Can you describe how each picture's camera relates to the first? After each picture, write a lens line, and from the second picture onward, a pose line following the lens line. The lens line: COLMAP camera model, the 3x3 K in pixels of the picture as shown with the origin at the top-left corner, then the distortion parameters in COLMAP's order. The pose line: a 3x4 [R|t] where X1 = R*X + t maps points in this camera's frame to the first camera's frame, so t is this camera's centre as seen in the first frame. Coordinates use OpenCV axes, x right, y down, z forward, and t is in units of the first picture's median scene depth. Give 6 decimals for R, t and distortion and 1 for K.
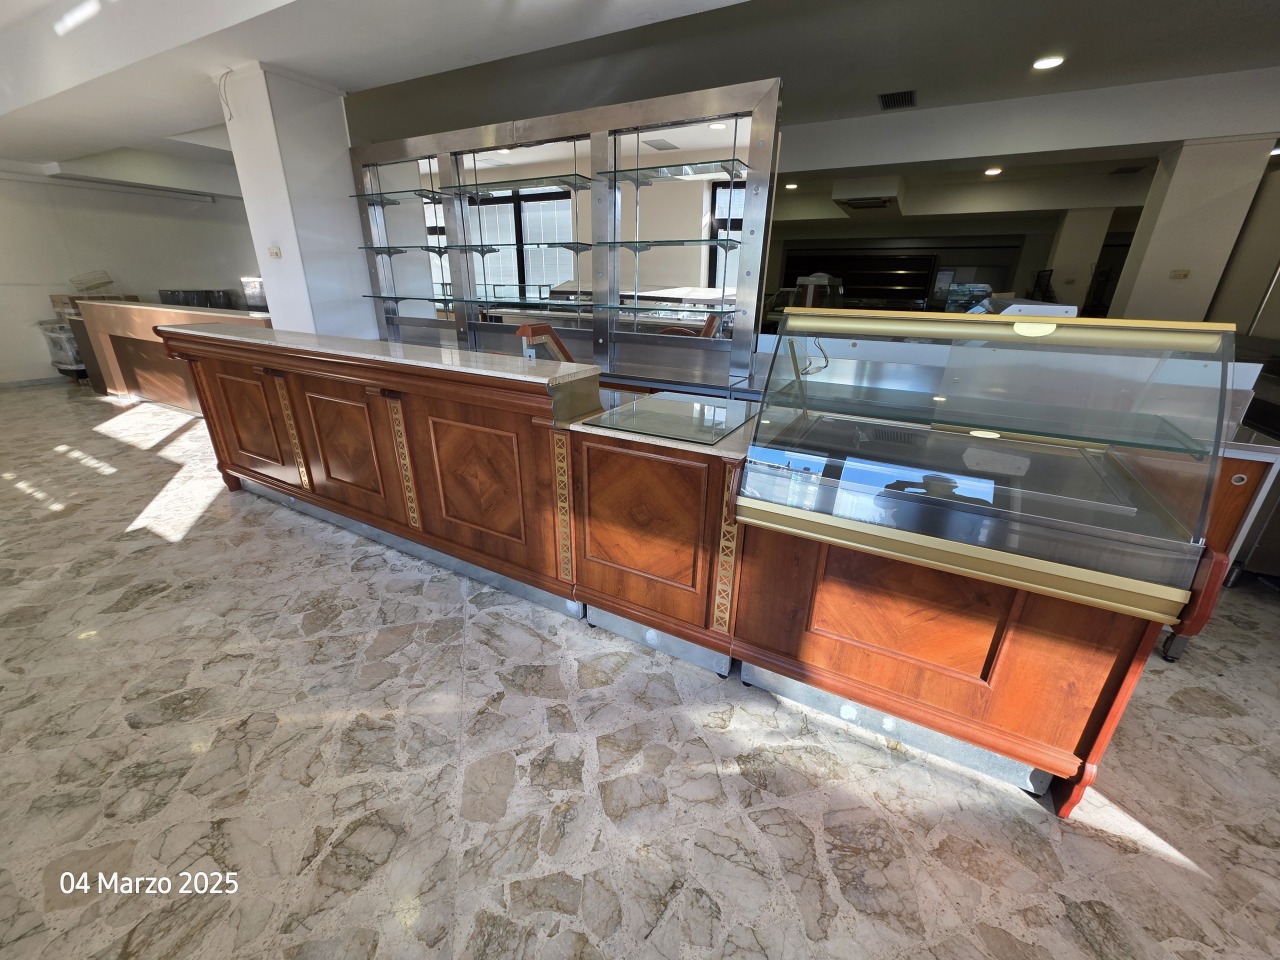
lens RADIAL K [[505.9, 0, 634.9], [0, 505.9, 481.6], [0, 0, 1]] dist [0.002988, 0.001010]
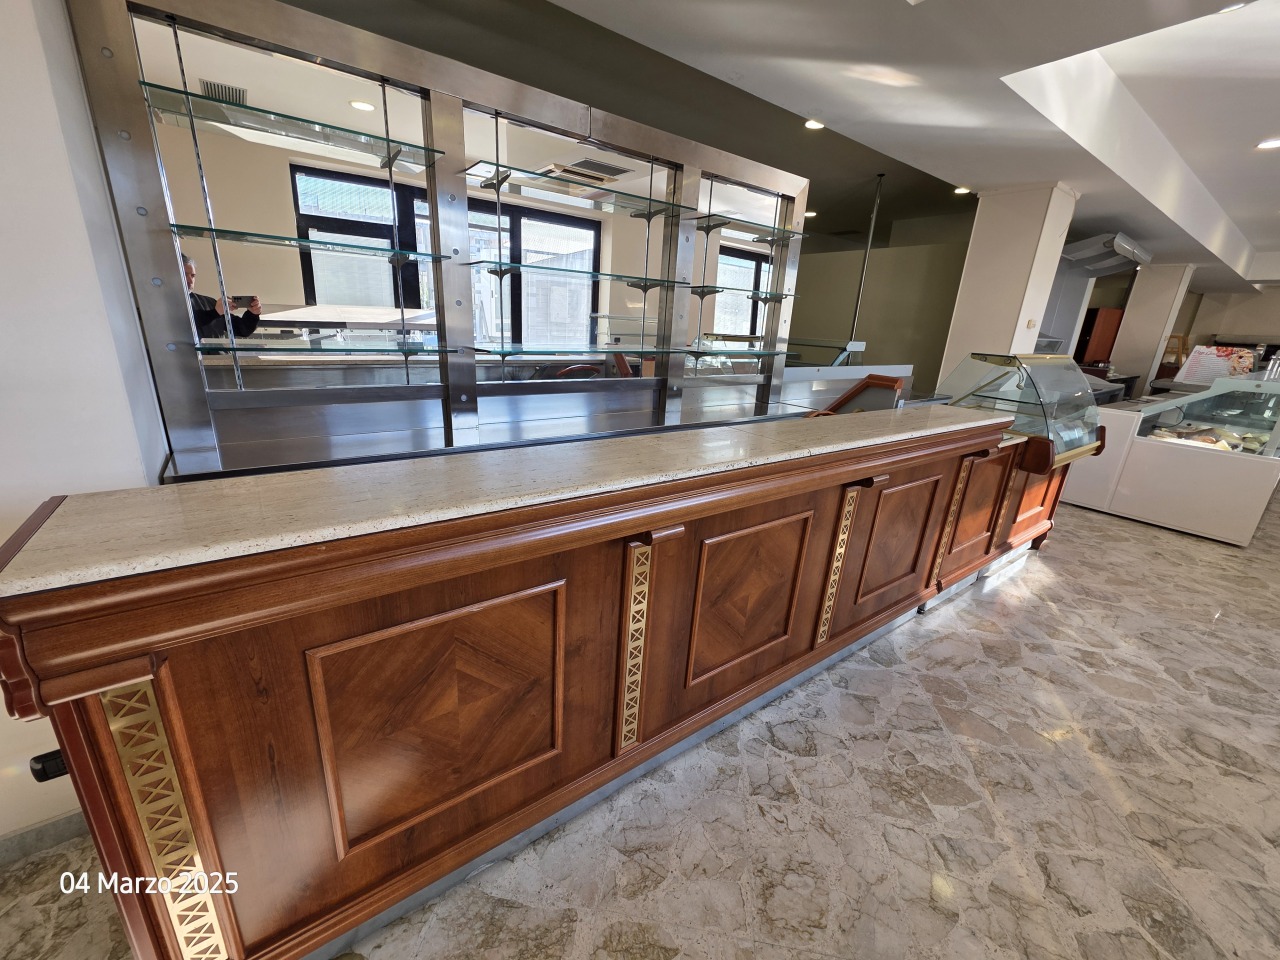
lens RADIAL K [[505.9, 0, 635.3], [0, 505.9, 477.8], [0, 0, 1]] dist [0.002988, 0.001010]
pose [[0.414773, -0.271804, 0.868381, -1.600346], [0.284516, 0.945231, 0.159962, -0.497687], [-0.864300, 0.180721, 0.469389, 1.137046]]
